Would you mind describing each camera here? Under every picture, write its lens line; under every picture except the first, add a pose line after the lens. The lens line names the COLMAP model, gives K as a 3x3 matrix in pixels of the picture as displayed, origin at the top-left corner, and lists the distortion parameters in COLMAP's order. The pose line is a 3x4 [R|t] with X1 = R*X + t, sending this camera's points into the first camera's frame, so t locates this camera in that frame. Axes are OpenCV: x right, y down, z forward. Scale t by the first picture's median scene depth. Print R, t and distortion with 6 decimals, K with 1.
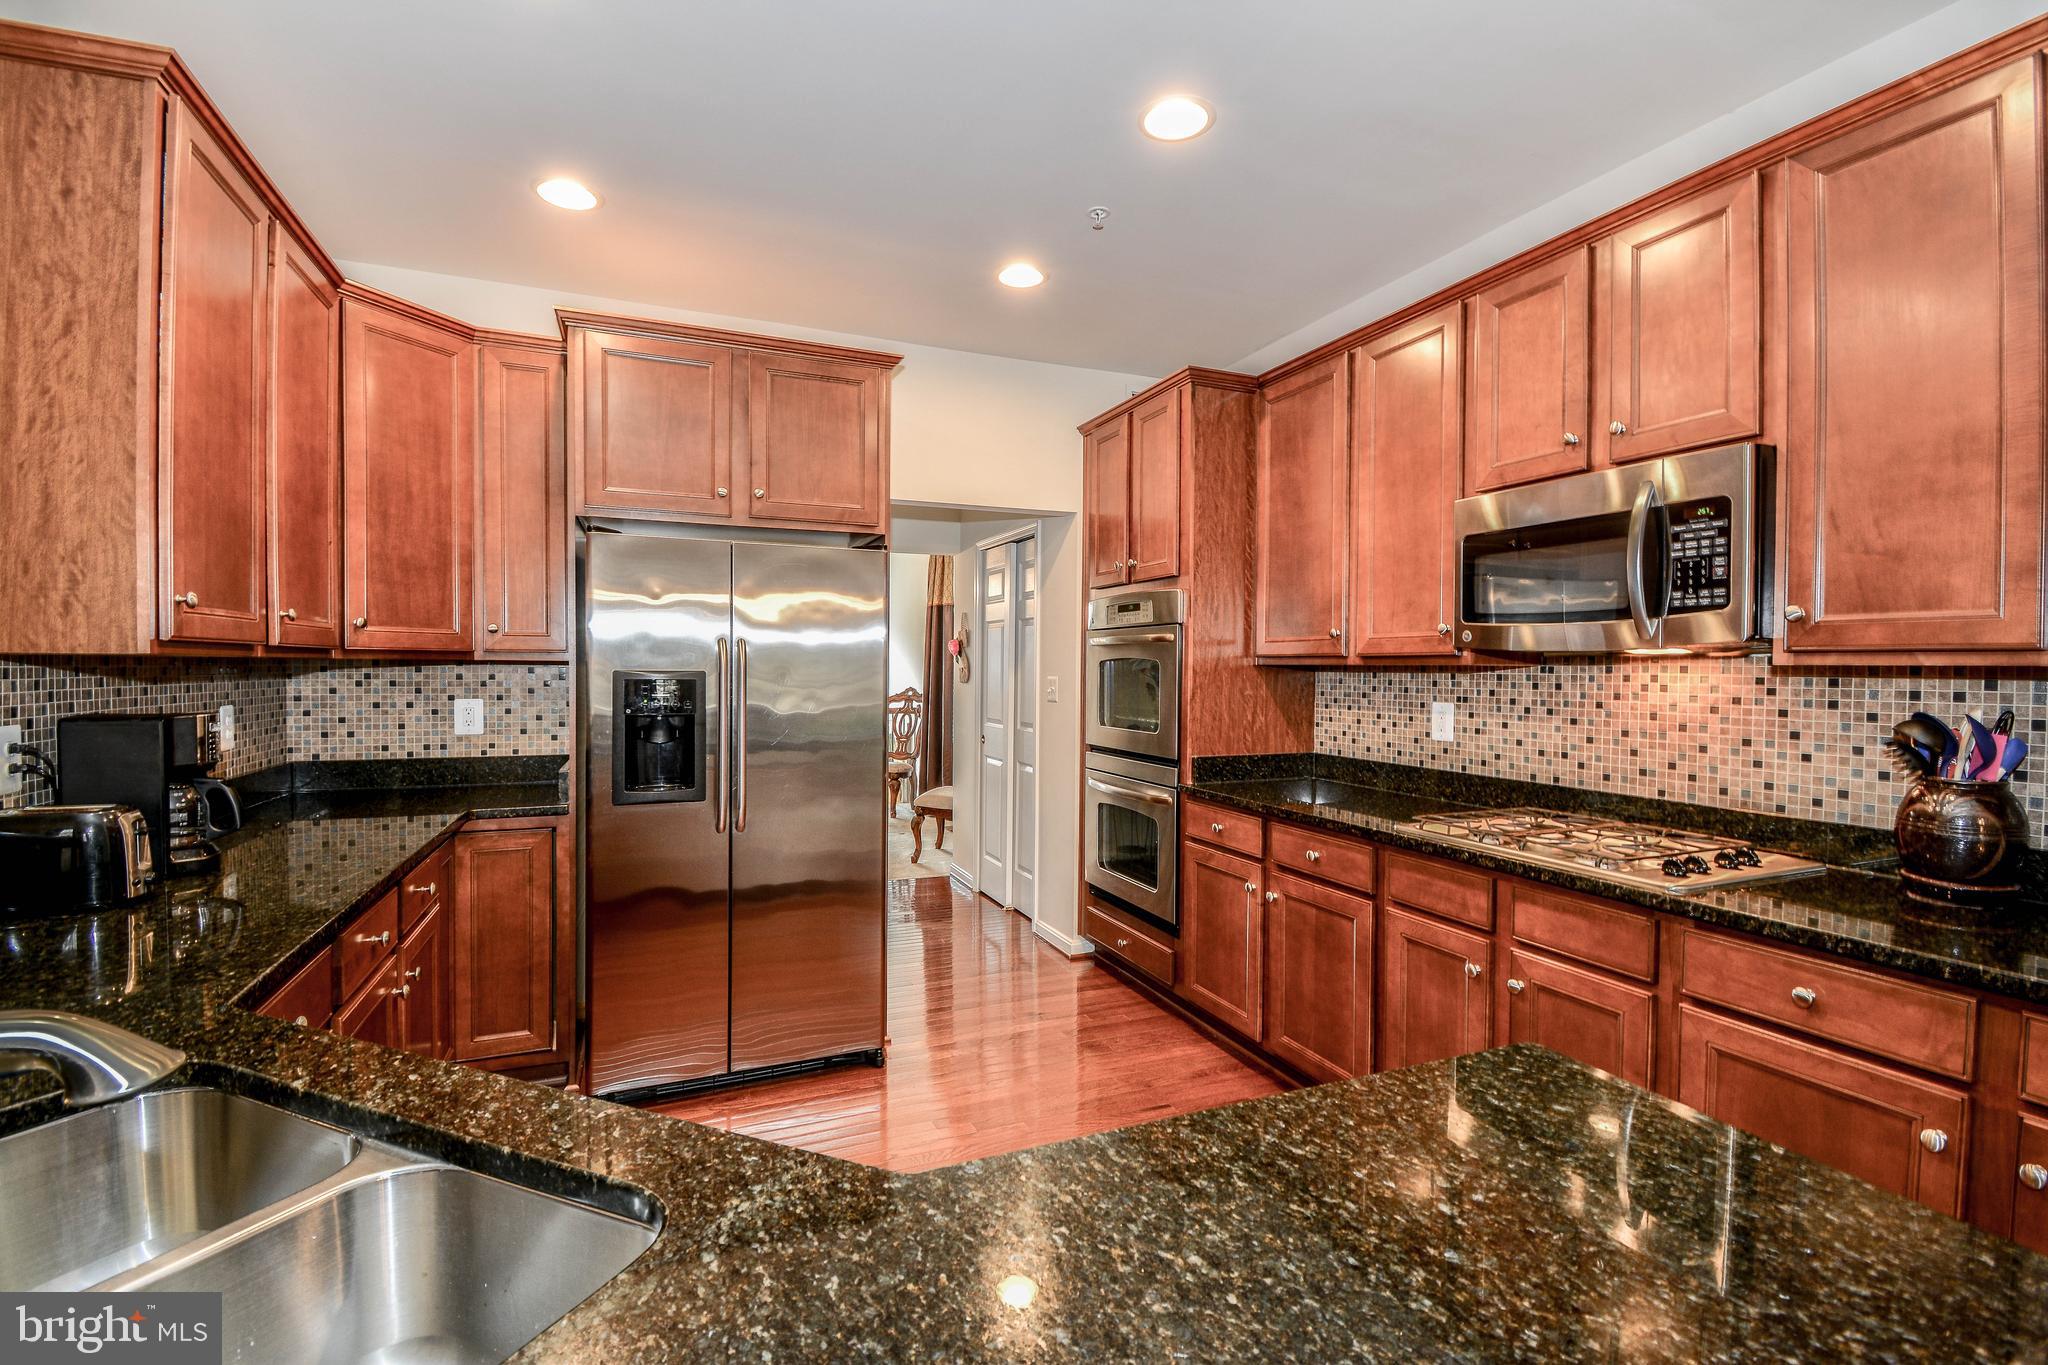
lens RADIAL K [[913.6, 0, 1036.4], [0, 913.6, 686.9], [0, 0, 1]] dist [0.006973, -0.015764]
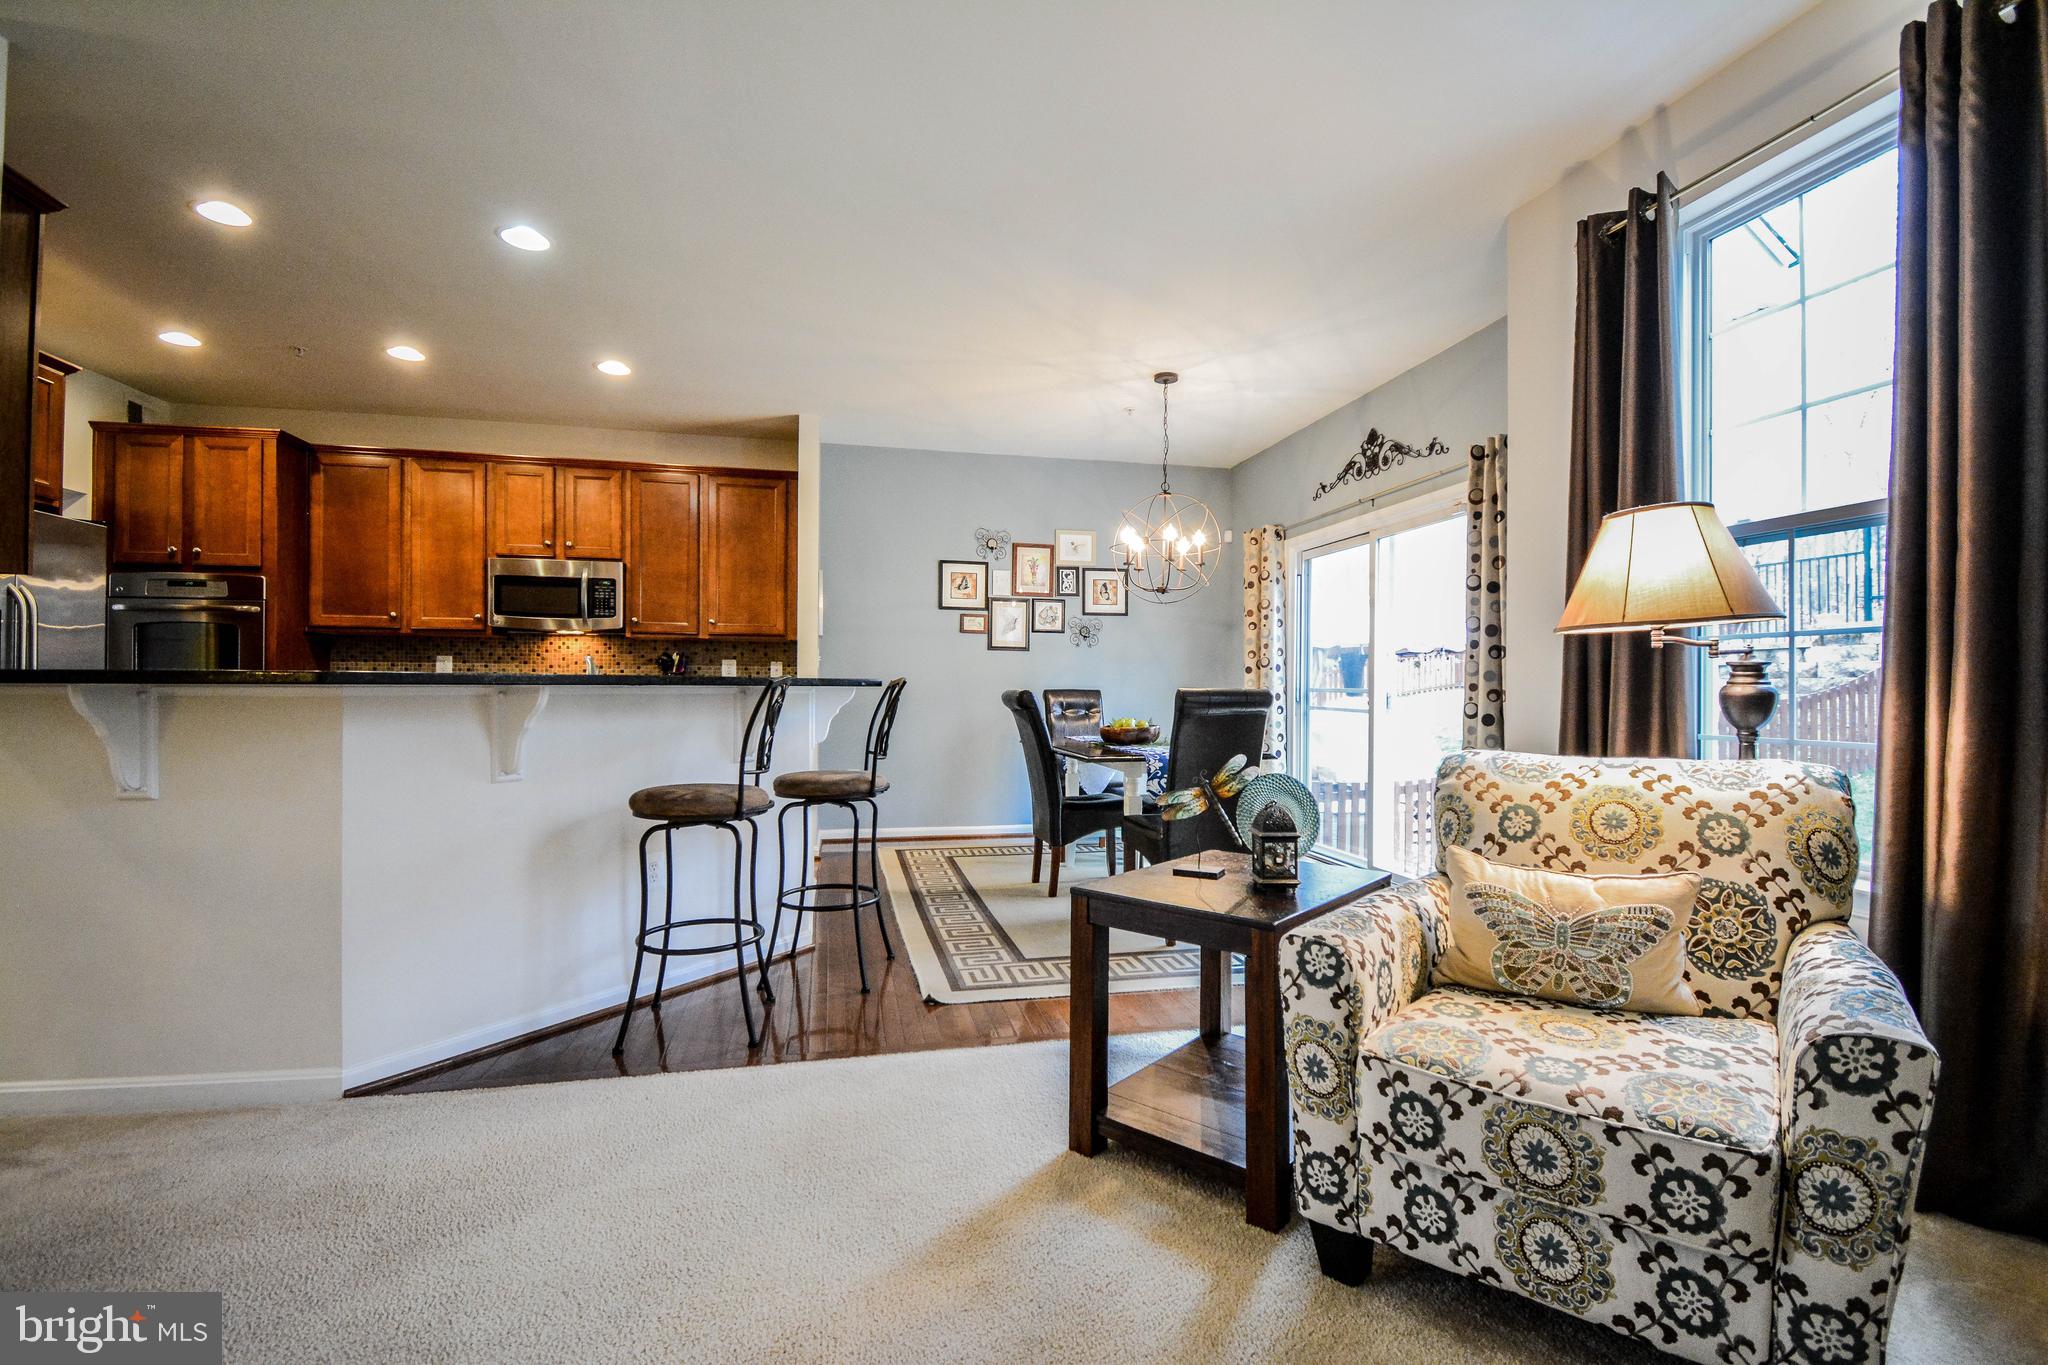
lens RADIAL K [[913.6, 0, 1036.1], [0, 913.6, 685.0], [0, 0, 1]] dist [0.006973, -0.015764]
pose [[0.178675, -0.004640, 0.983897, -1.357411], [0.014775, 0.999889, 0.002033, 0.104748], [-0.983797, 0.014174, 0.178723, -0.610049]]
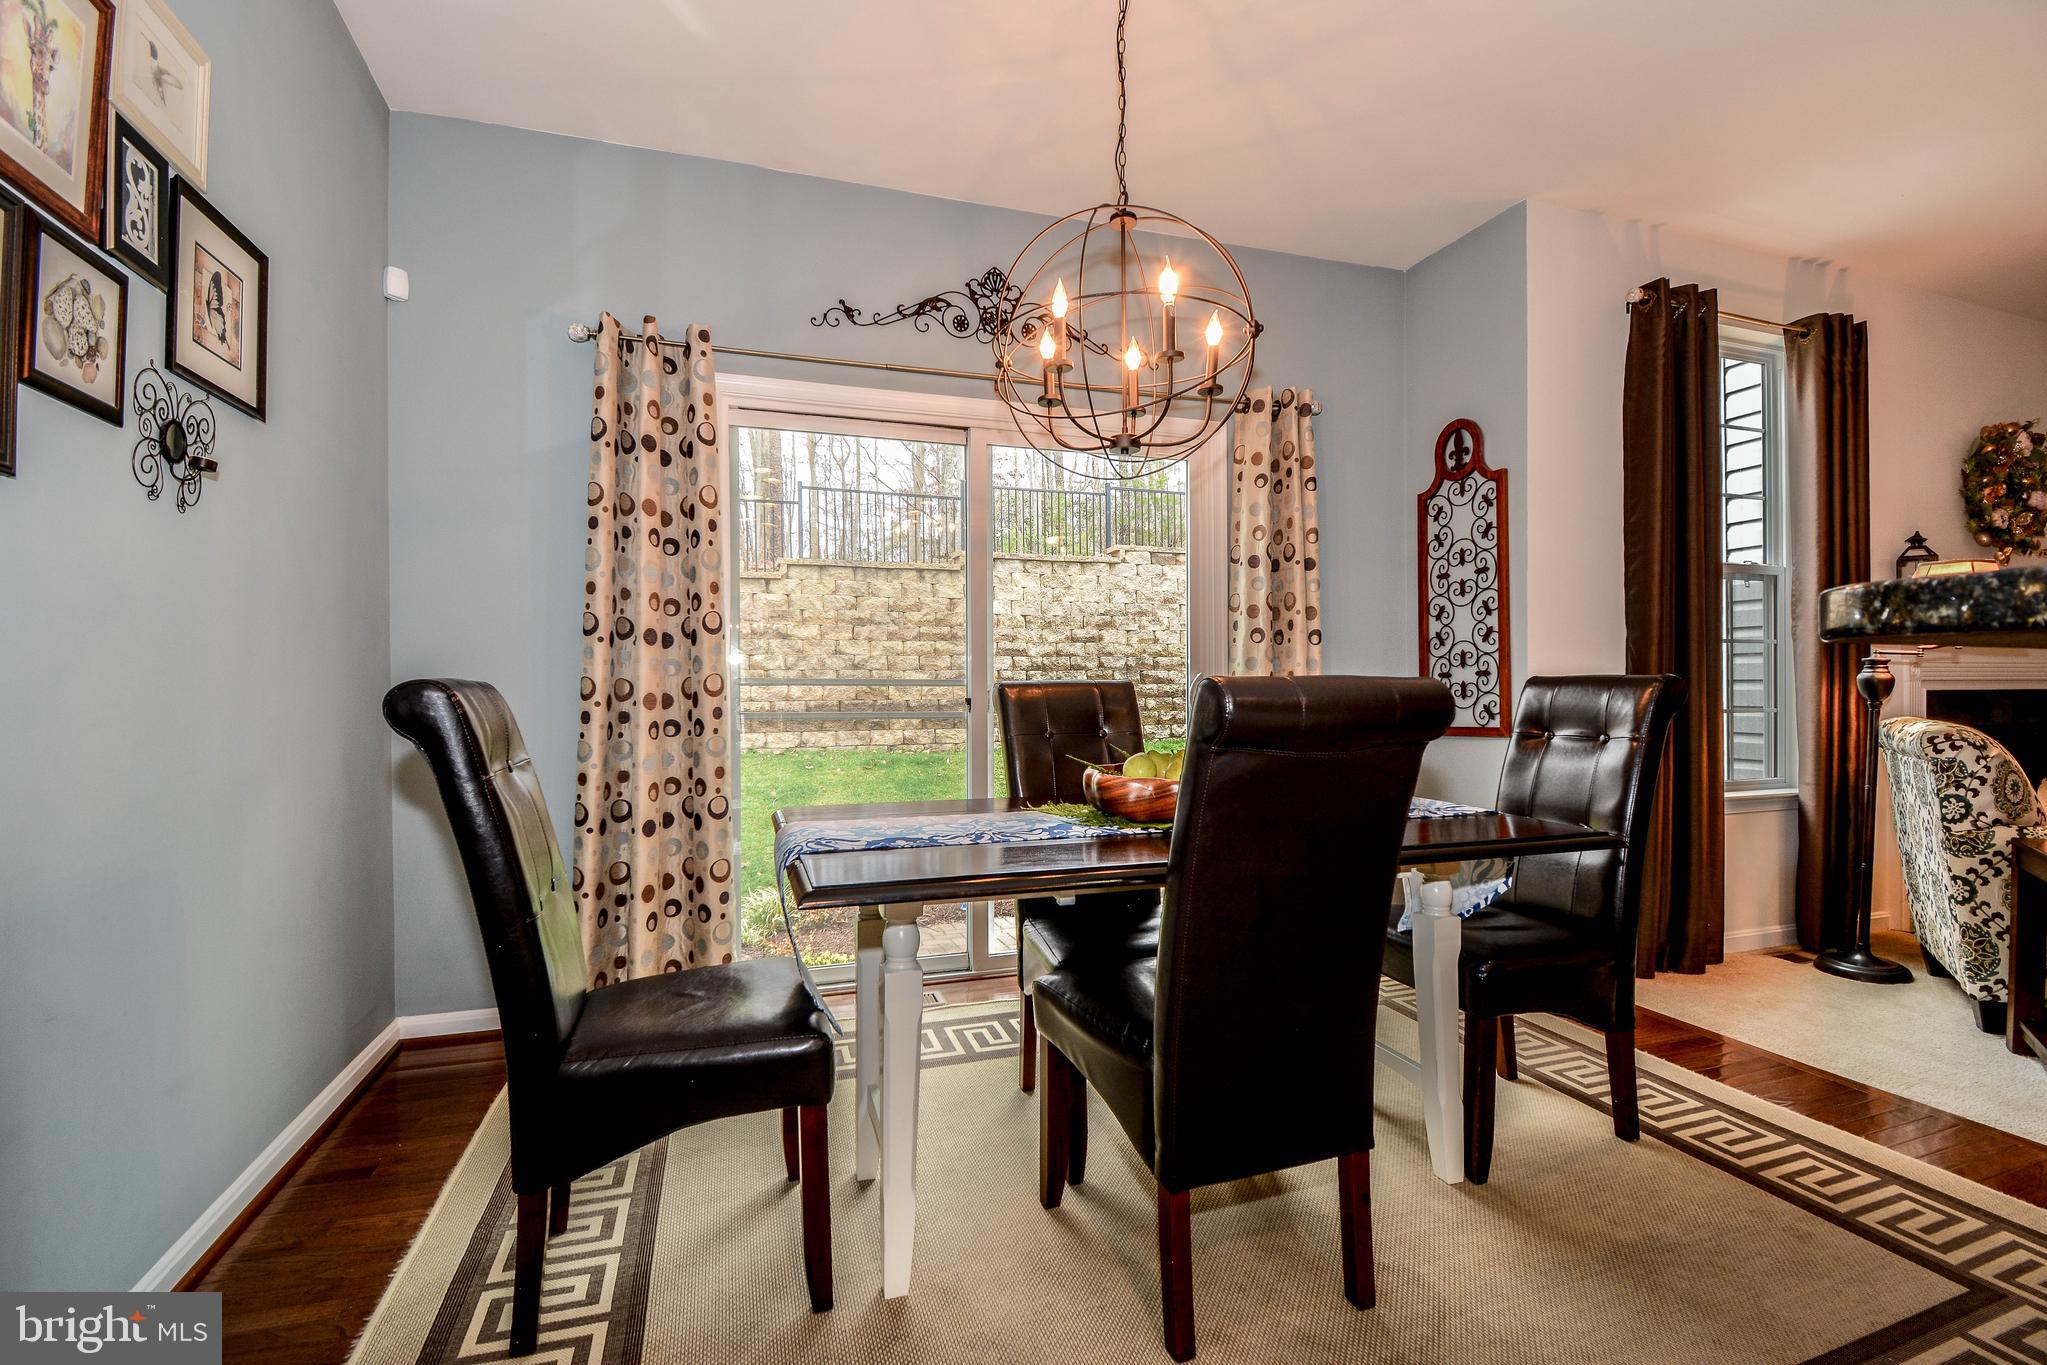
lens RADIAL K [[913.1, 0, 1020.5], [0, 913.1, 689.9], [0, 0, 1]] dist [0.006973, -0.015764]
pose [[-0.996384, -0.004662, 0.084834, 0.518489], [-0.002596, 0.999698, 0.024439, 0.114237], [-0.084922, 0.024130, -0.996095, 0.256625]]
